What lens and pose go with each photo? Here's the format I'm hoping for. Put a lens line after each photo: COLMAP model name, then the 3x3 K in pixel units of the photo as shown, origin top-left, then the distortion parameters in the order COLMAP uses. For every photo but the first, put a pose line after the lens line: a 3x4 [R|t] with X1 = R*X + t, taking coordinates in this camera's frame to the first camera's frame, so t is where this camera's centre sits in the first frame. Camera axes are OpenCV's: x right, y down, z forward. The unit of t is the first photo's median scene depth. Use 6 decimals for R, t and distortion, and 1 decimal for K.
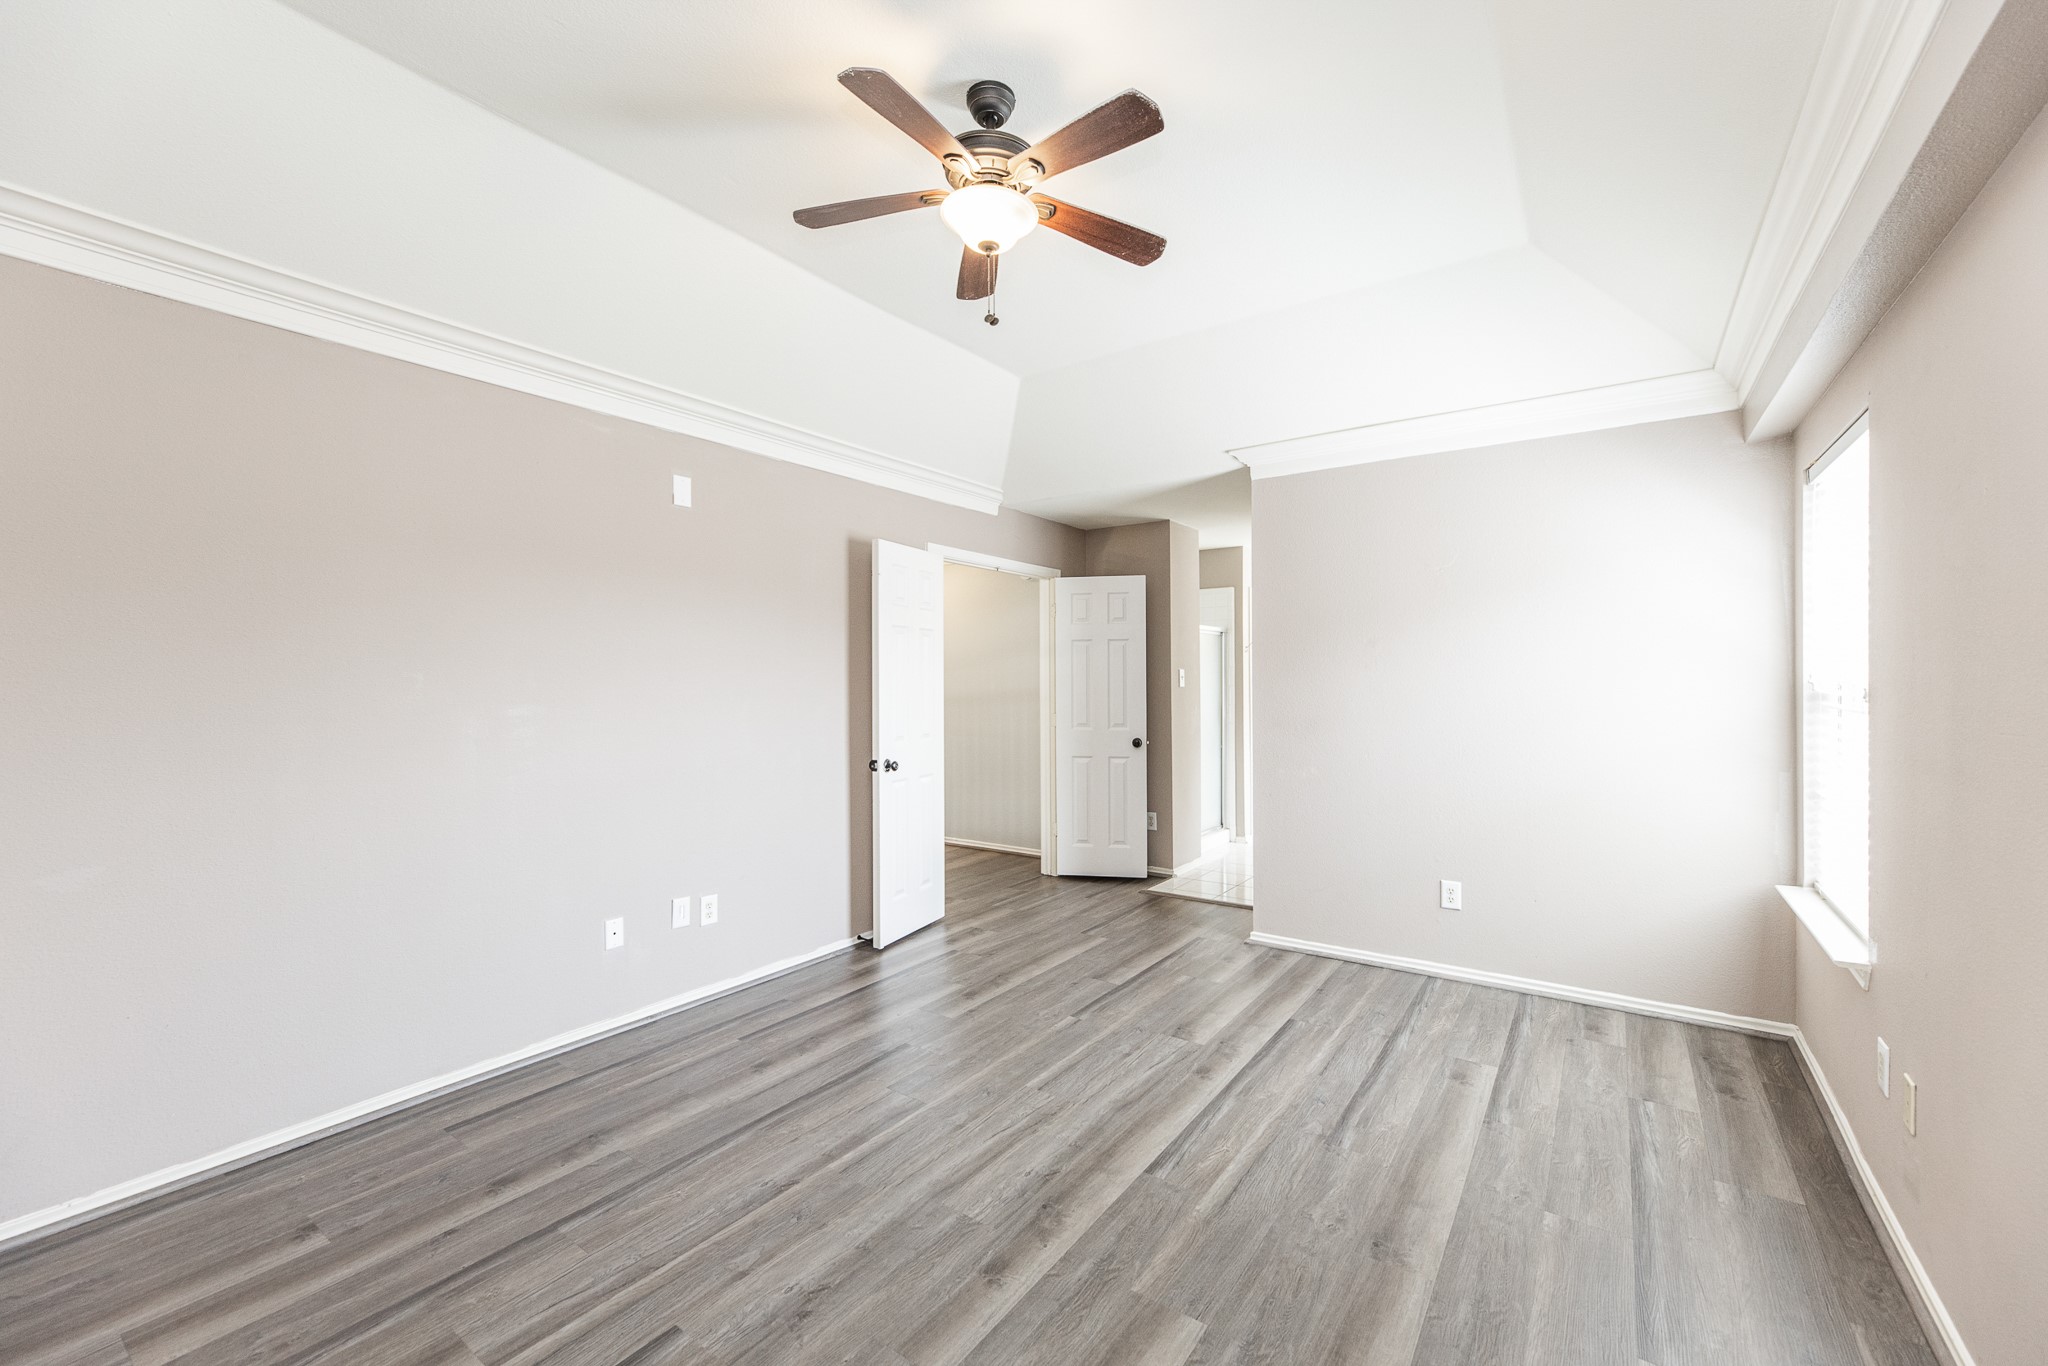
lens RADIAL K [[821.9, 0, 1019.2], [0, 821.9, 684.5], [0, 0, 1]] dist [-0.002221, 0.000011]
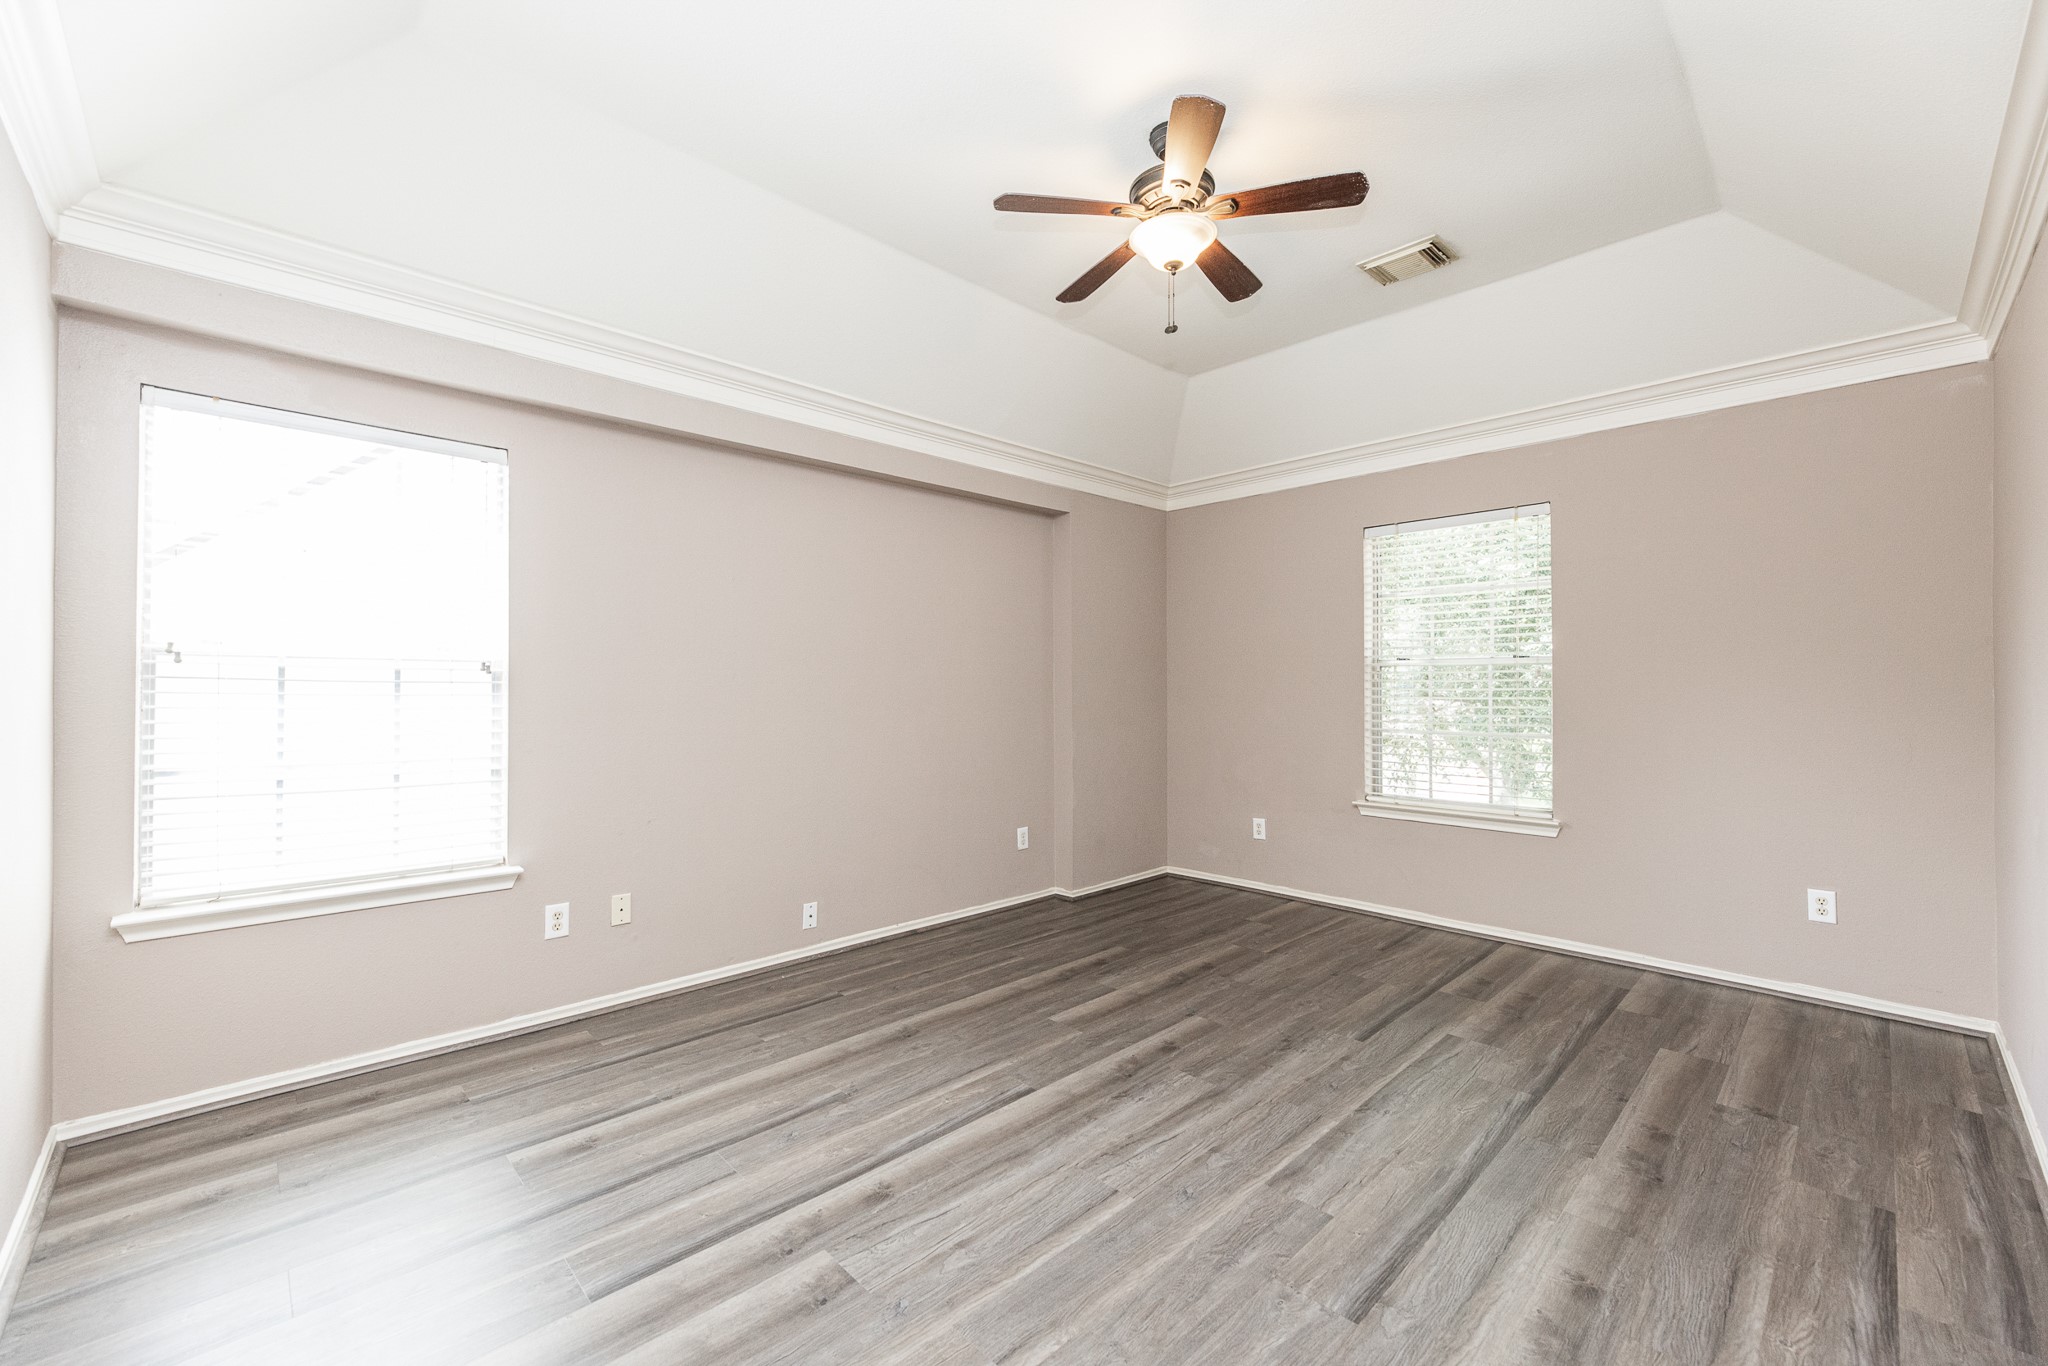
lens RADIAL K [[821.9, 0, 1020.2], [0, 821.9, 680.6], [0, 0, 1]] dist [-0.002221, 0.000011]
pose [[-0.982757, 0.004241, 0.184852, -0.033585], [0.003353, 0.999981, -0.005119, 0.038403], [-0.184870, -0.004411, -0.982753, 1.984182]]
